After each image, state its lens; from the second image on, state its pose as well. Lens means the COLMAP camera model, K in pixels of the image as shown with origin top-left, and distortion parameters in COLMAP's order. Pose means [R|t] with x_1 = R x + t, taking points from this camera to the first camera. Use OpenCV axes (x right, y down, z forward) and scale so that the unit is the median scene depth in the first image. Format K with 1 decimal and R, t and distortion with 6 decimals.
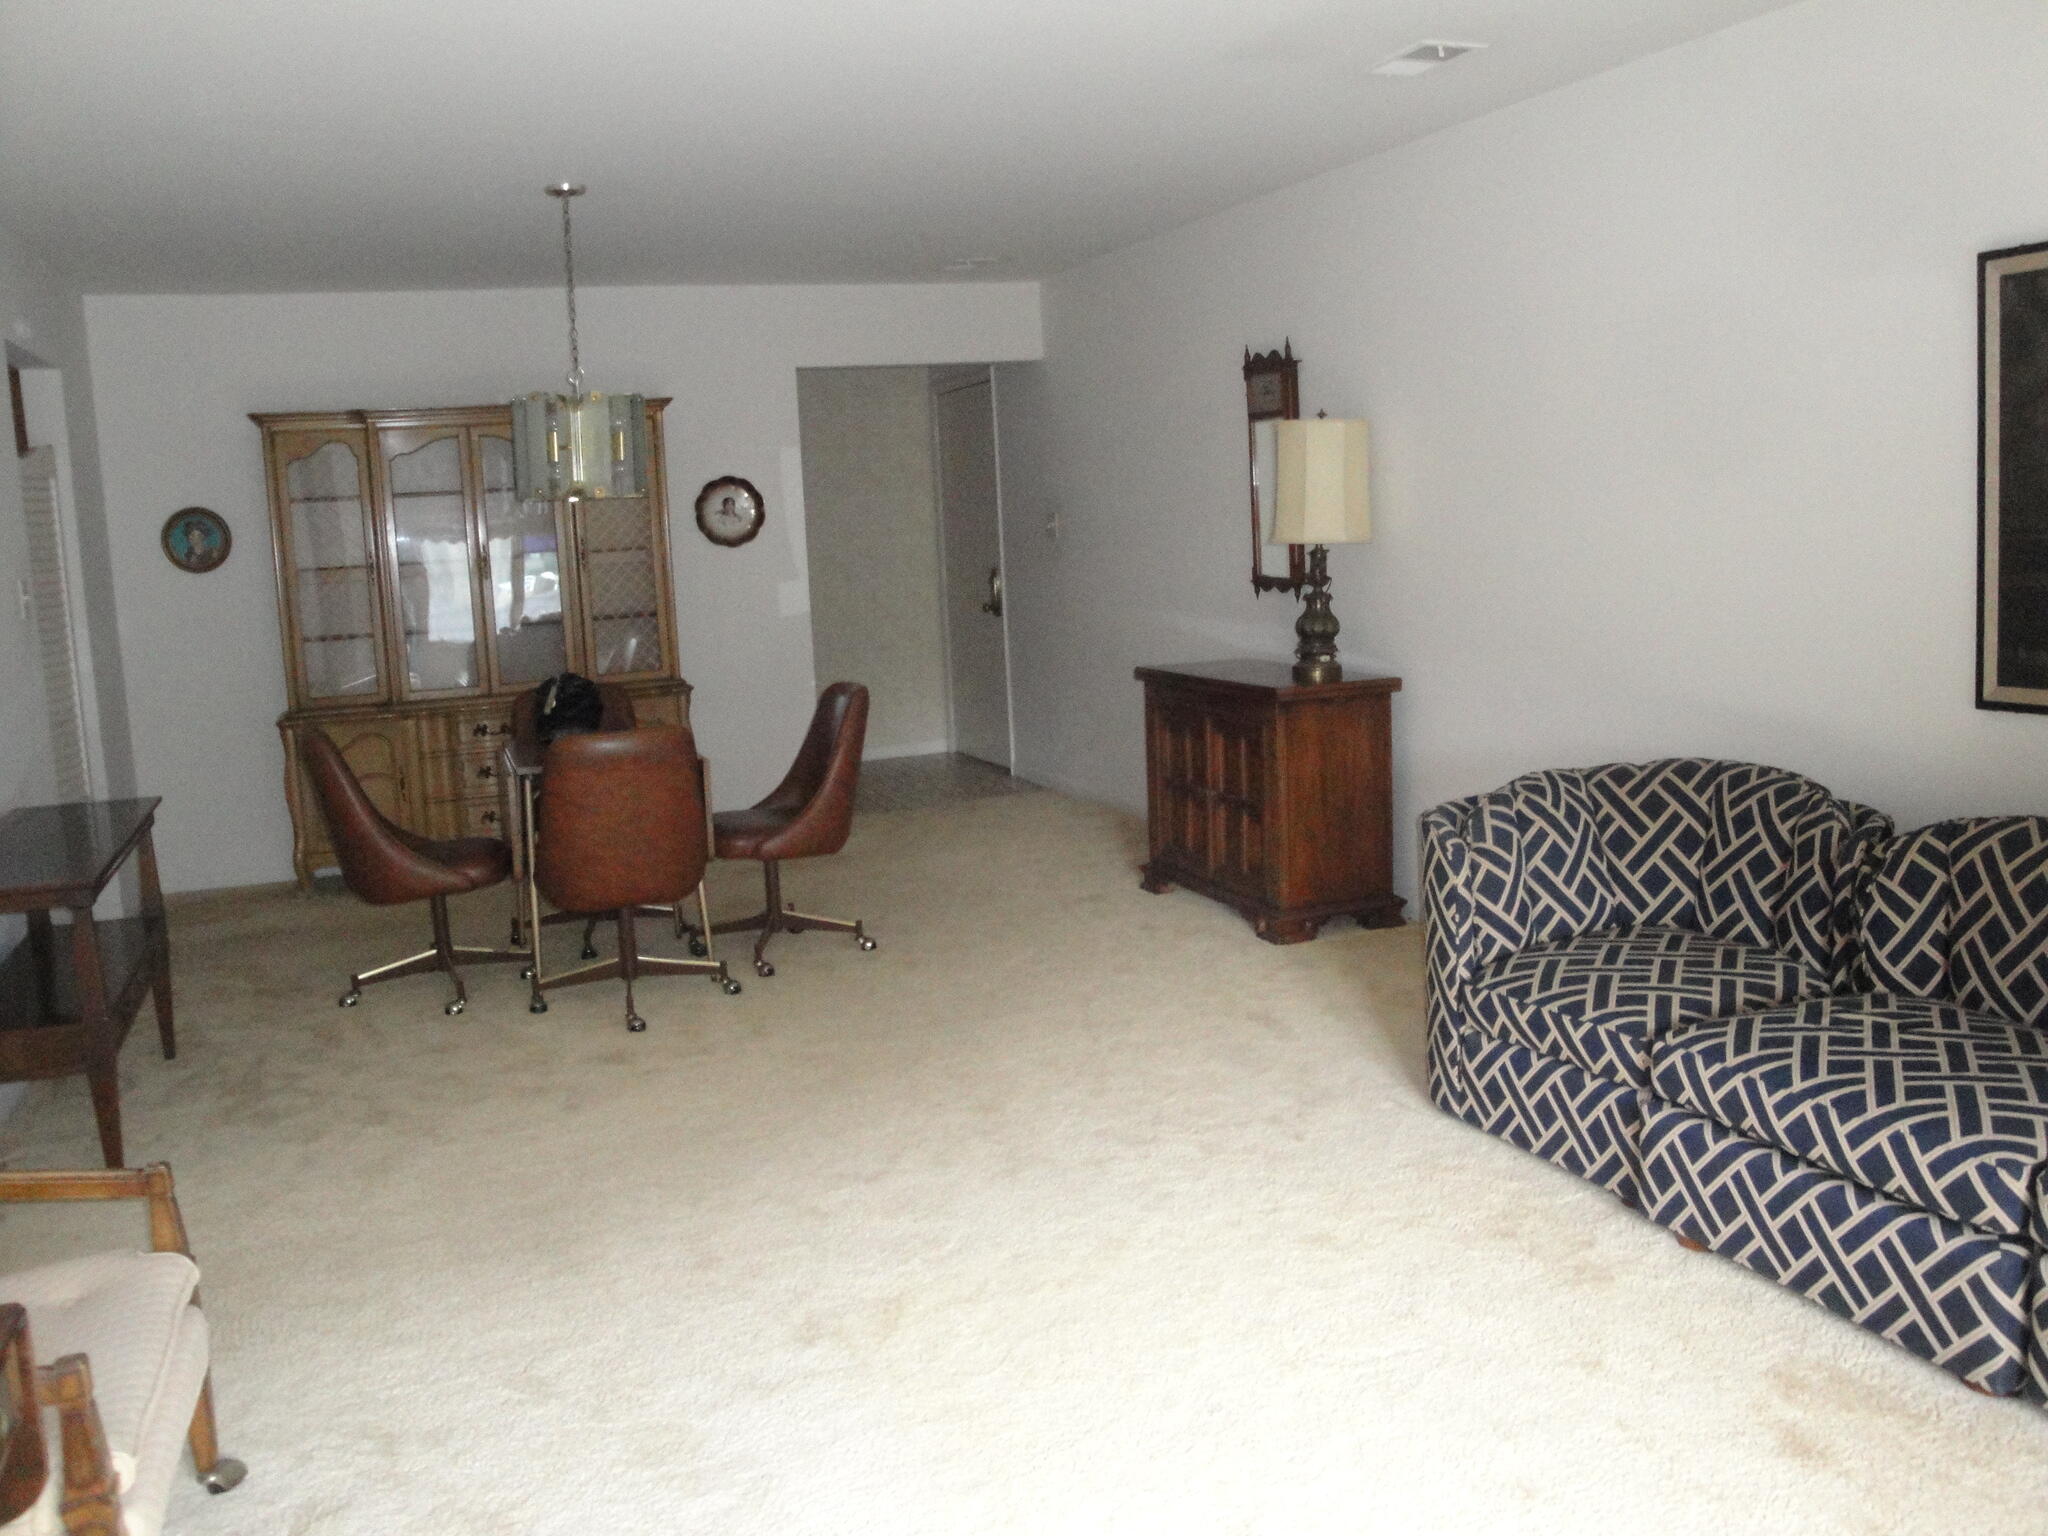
lens RADIAL K [[1691.8, 0, 1024.0], [0, 1691.8, 768.0], [0, 0, 1]] dist [-0.083135, -0.000663]
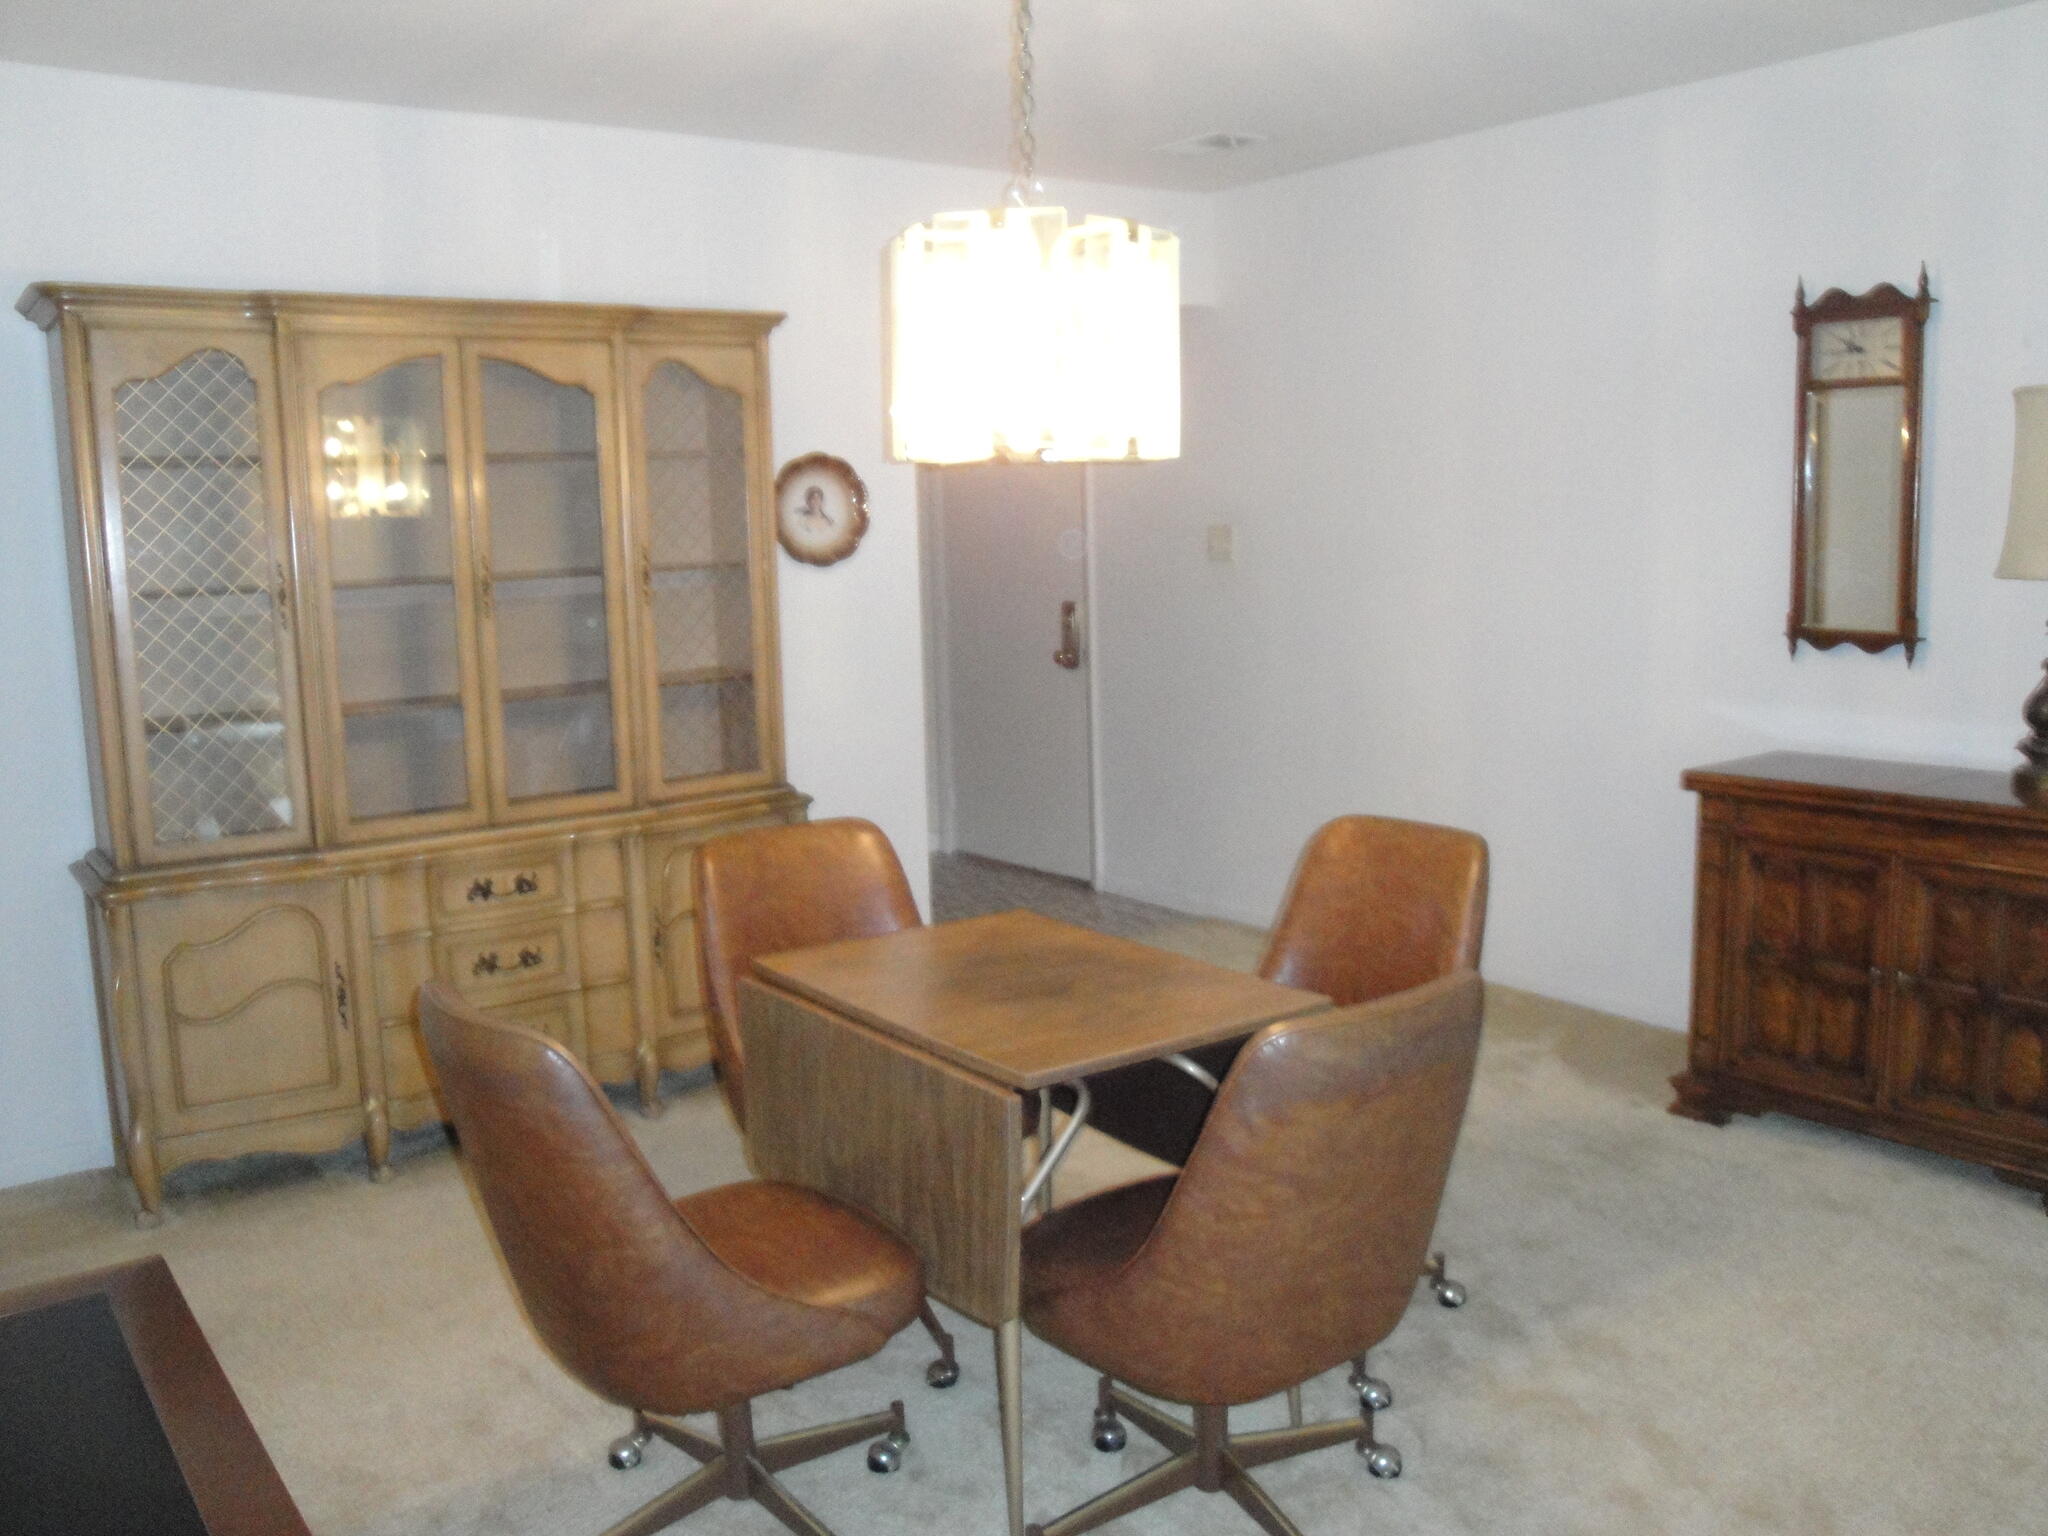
lens RADIAL K [[1691.8, 0, 1024.0], [0, 1691.8, 768.0], [0, 0, 1]] dist [-0.083135, -0.000663]
pose [[0.959290, -0.019105, 0.281777, -0.307533], [0.023669, 0.999638, -0.012804, -0.051640], [-0.281431, 0.018952, 0.959394, 0.417739]]
